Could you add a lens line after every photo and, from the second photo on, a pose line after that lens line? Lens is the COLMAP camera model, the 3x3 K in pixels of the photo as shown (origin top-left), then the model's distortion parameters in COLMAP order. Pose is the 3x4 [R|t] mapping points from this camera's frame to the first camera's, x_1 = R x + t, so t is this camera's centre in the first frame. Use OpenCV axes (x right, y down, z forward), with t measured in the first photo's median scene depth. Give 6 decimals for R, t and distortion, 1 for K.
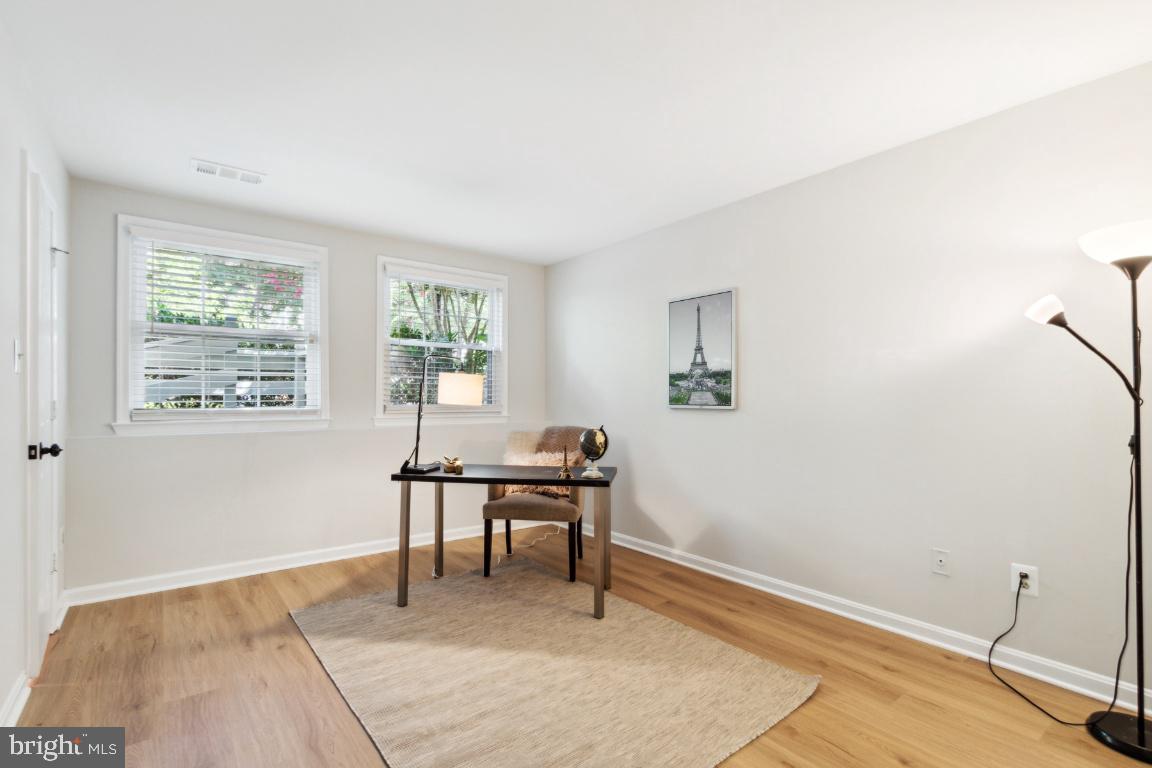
lens RADIAL K [[532.8, 0, 575.2], [0, 532.8, 401.9], [0, 0, 1]] dist [0.010386, 0.000615]
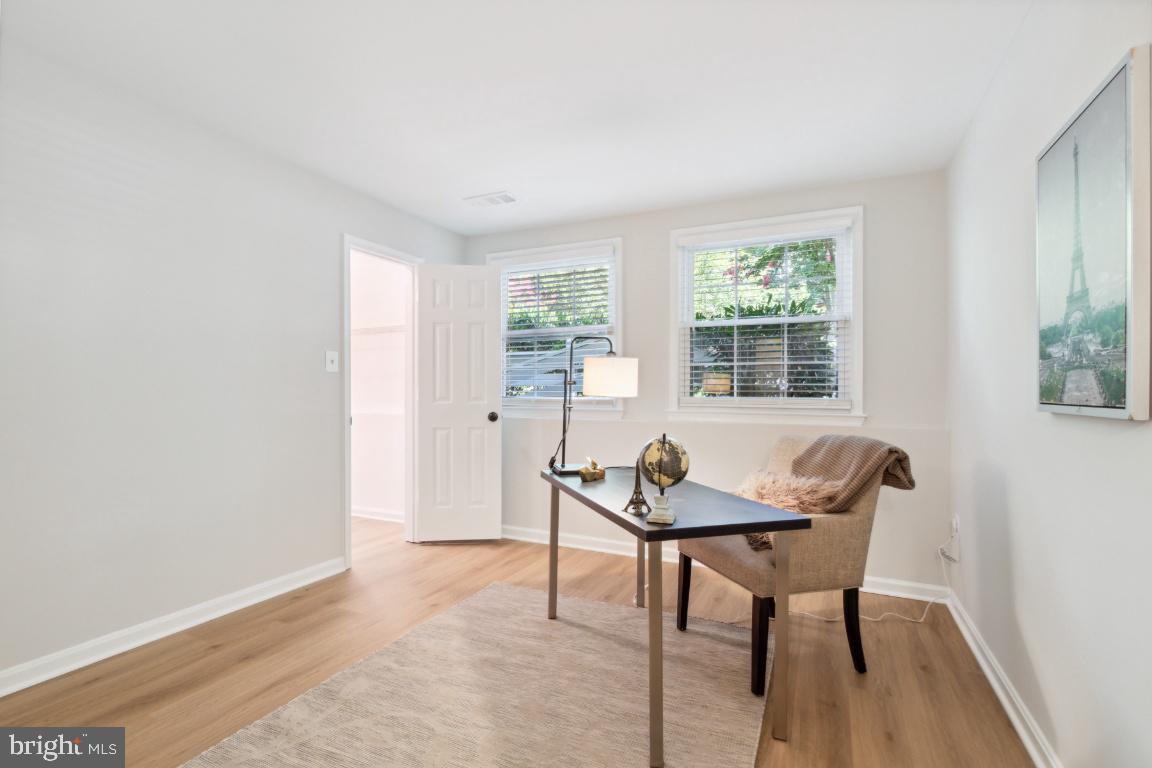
lens RADIAL K [[532.8, 0, 574.2], [0, 532.8, 383.7], [0, 0, 1]] dist [0.010386, 0.000615]
pose [[0.446906, -0.010111, -0.894524, 0.470211], [-0.008119, 0.999849, -0.015357, -0.000997], [0.894544, 0.014126, 0.446756, 0.578597]]
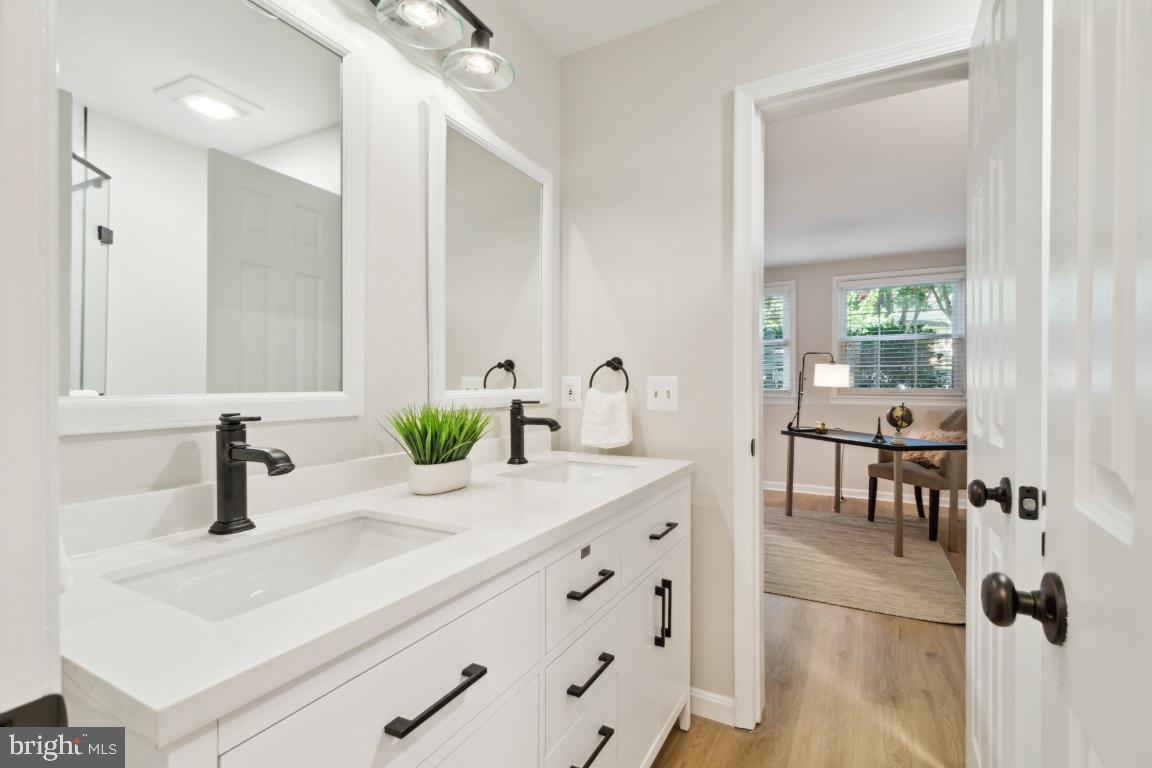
lens RADIAL K [[532.8, 0, 576.3], [0, 532.8, 388.4], [0, 0, 1]] dist [0.010386, 0.000615]
pose [[0.395590, 0.003490, -0.918421, 0.796553], [-0.002635, 0.999993, 0.002665, 0.007818], [0.918424, 0.001366, 0.395596, -0.173042]]
